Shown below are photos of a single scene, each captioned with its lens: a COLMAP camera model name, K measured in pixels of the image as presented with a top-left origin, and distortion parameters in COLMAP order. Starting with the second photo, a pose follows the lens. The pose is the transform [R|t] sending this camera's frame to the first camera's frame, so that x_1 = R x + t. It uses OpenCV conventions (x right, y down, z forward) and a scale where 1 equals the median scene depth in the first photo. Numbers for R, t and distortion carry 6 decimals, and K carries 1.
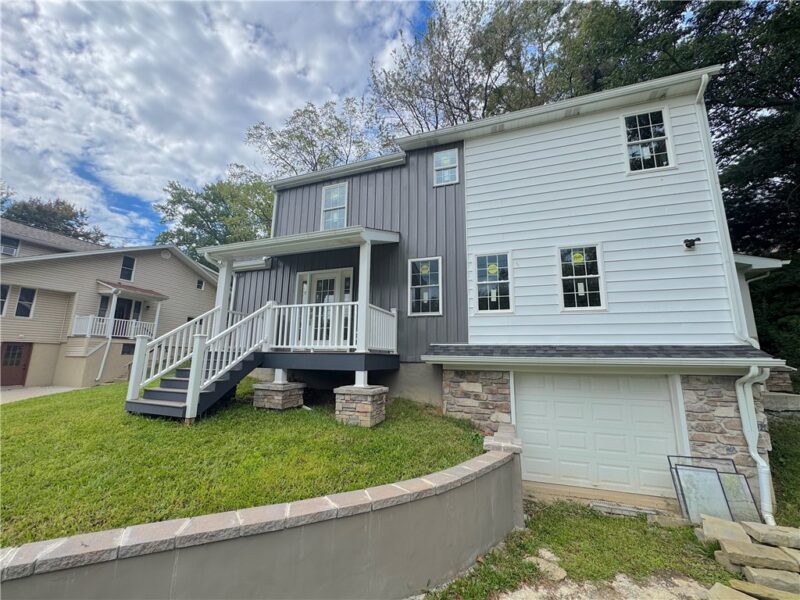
lens RADIAL K [[320.3, 0, 395.4], [0, 320.3, 299.3], [0, 0, 1]] dist [-0.000848, 0.000555]
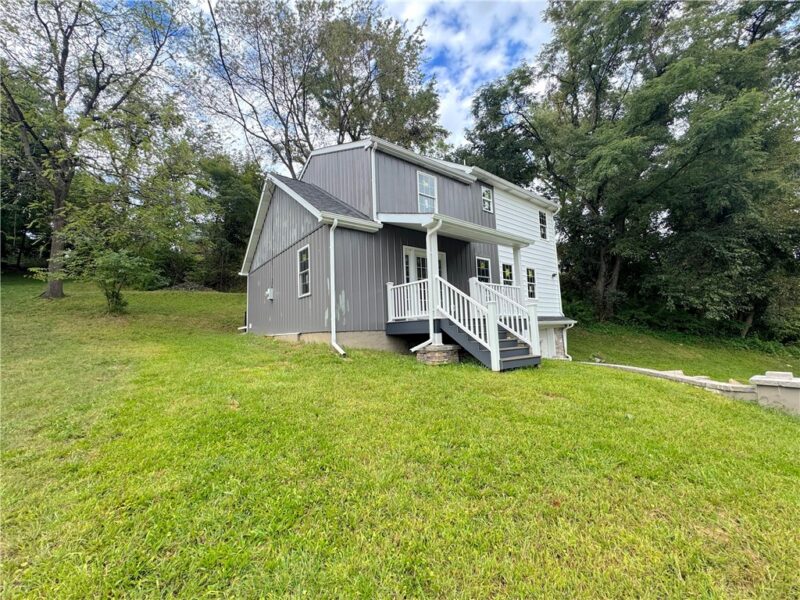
lens RADIAL K [[320.3, 0, 399.3], [0, 320.3, 302.2], [0, 0, 1]] dist [-0.000848, 0.000555]
pose [[0.530452, 0.047110, 0.846405, -1.664640], [-0.117180, 0.992944, 0.018172, 0.116883], [-0.839577, -0.108821, 0.532229, 0.611169]]
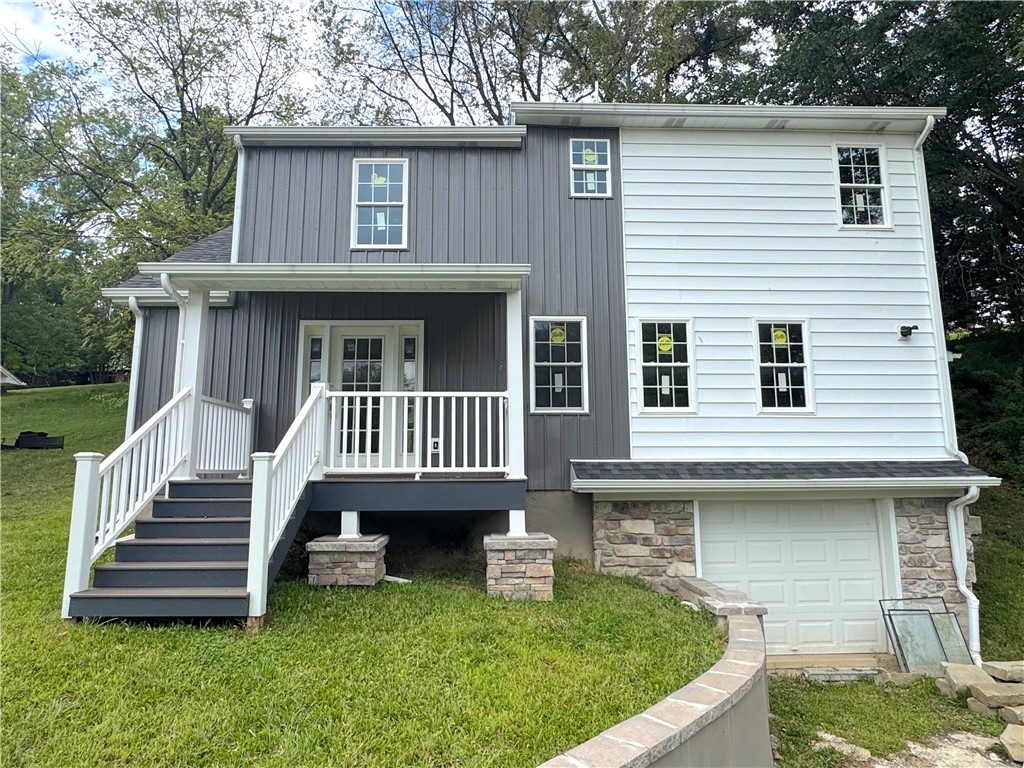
lens RADIAL K [[598.8, 0, 515.2], [0, 598.8, 384.5], [0, 0, 1]] dist [-0.000787, 0.000523]
pose [[0.929729, 0.035431, 0.366537, -0.468401], [-0.049090, 0.998402, 0.028008, -0.035510], [-0.364958, -0.044033, 0.929982, -0.020937]]
